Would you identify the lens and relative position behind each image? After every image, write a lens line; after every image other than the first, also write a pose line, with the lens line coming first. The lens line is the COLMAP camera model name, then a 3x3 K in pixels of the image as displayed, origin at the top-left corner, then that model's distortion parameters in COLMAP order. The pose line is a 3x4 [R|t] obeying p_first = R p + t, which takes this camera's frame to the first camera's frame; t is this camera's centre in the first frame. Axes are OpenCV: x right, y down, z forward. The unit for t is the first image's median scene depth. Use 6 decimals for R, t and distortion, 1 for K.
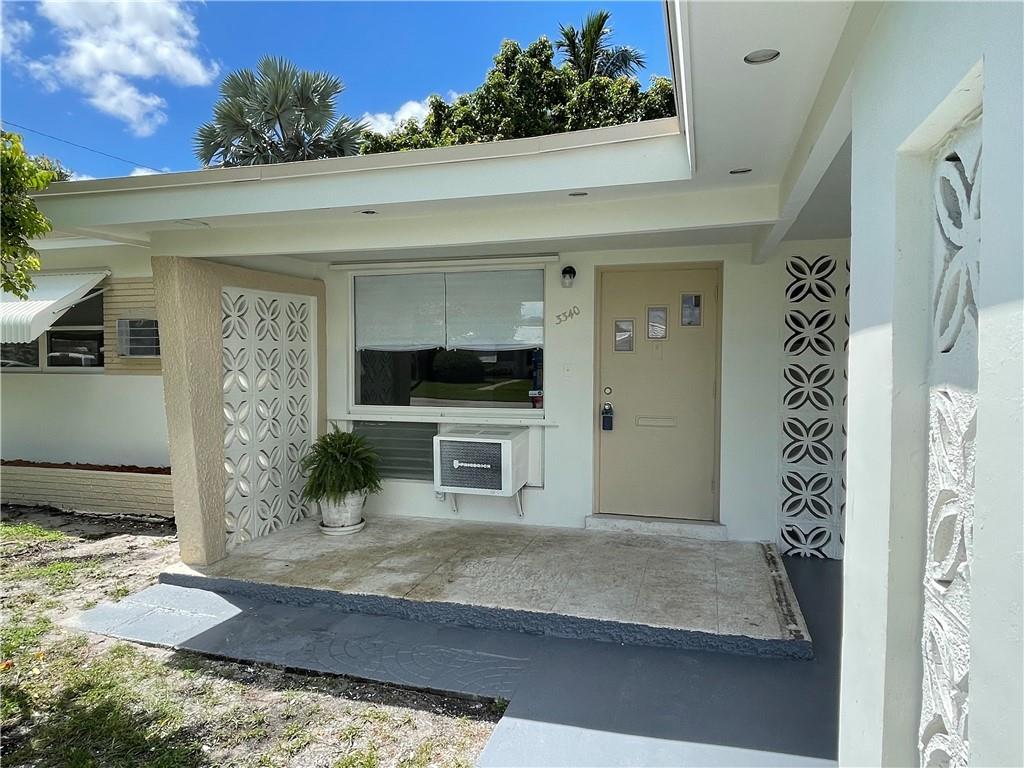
lens RADIAL K [[660.7, 0, 490.4], [0, 660.7, 388.6], [0, 0, 1]] dist [0.008070, -0.000144]
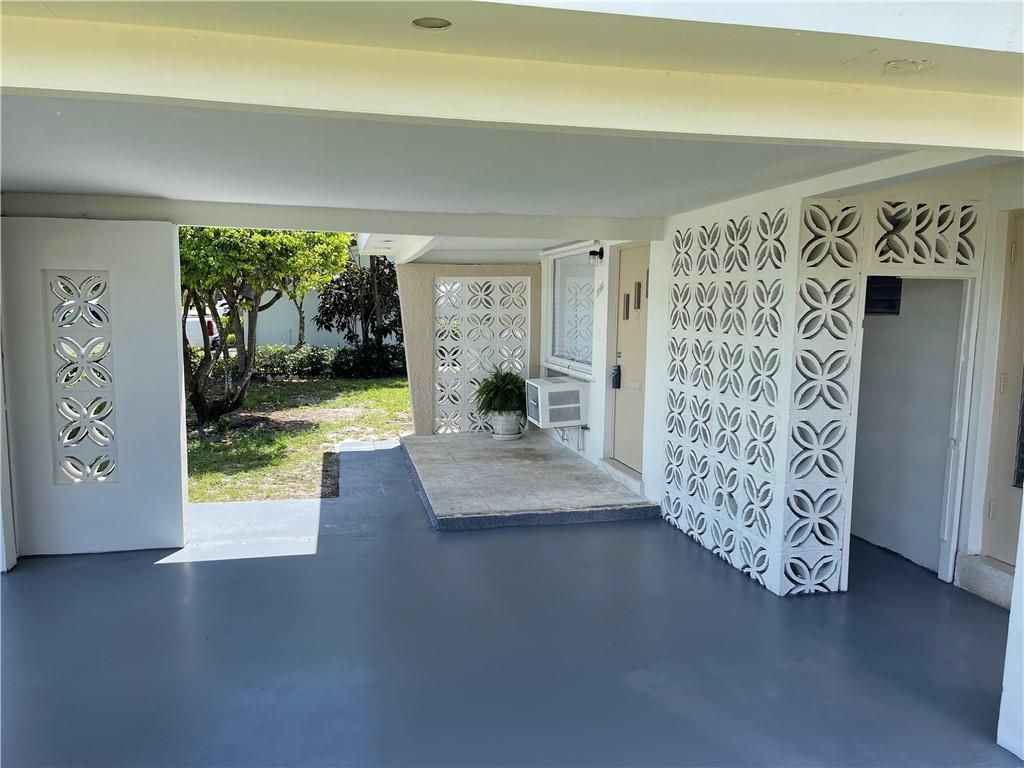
lens RADIAL K [[757.5, 0, 509.5], [0, 757.5, 400.3], [0, 0, 1]] dist [0.023015, -0.002015]
pose [[0.489957, 0.111900, -0.864535, 1.252978], [-0.045917, 0.993663, 0.102591, -0.044508], [0.870537, -0.010568, 0.491990, 0.181207]]
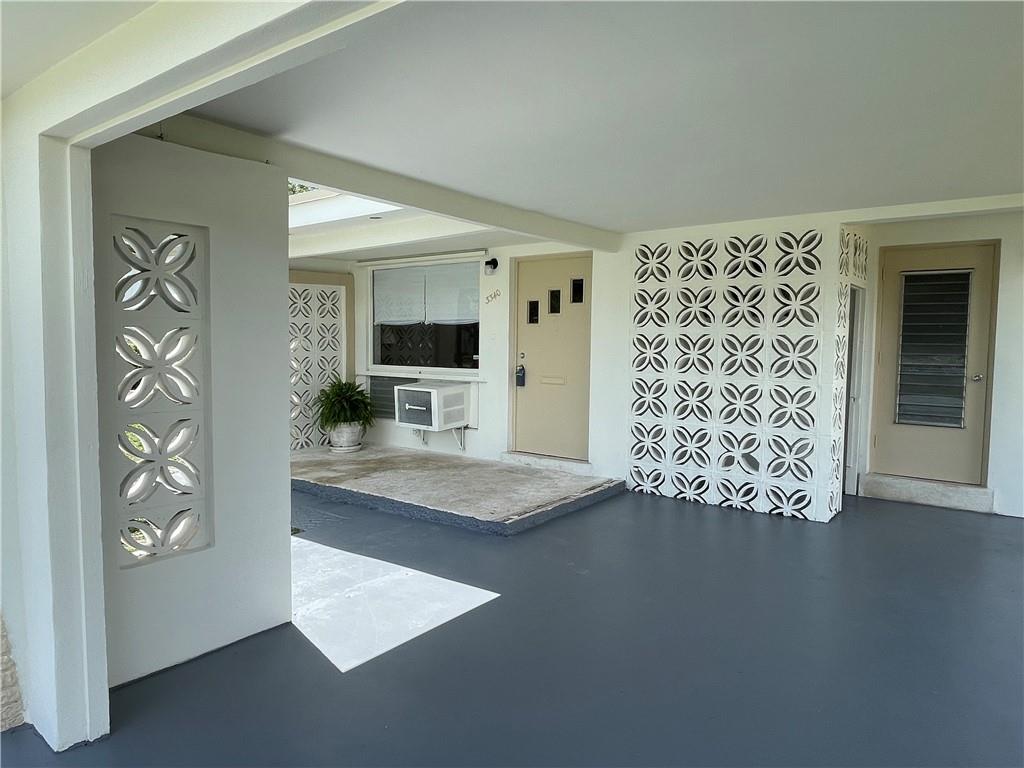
lens RADIAL K [[660.7, 0, 490.4], [0, 660.7, 388.6], [0, 0, 1]] dist [0.008070, -0.000144]
pose [[0.929491, 0.033038, -0.367361, 0.598370], [-0.021697, 0.999153, 0.034960, 0.024363], [0.368205, -0.024525, 0.929421, -0.211068]]
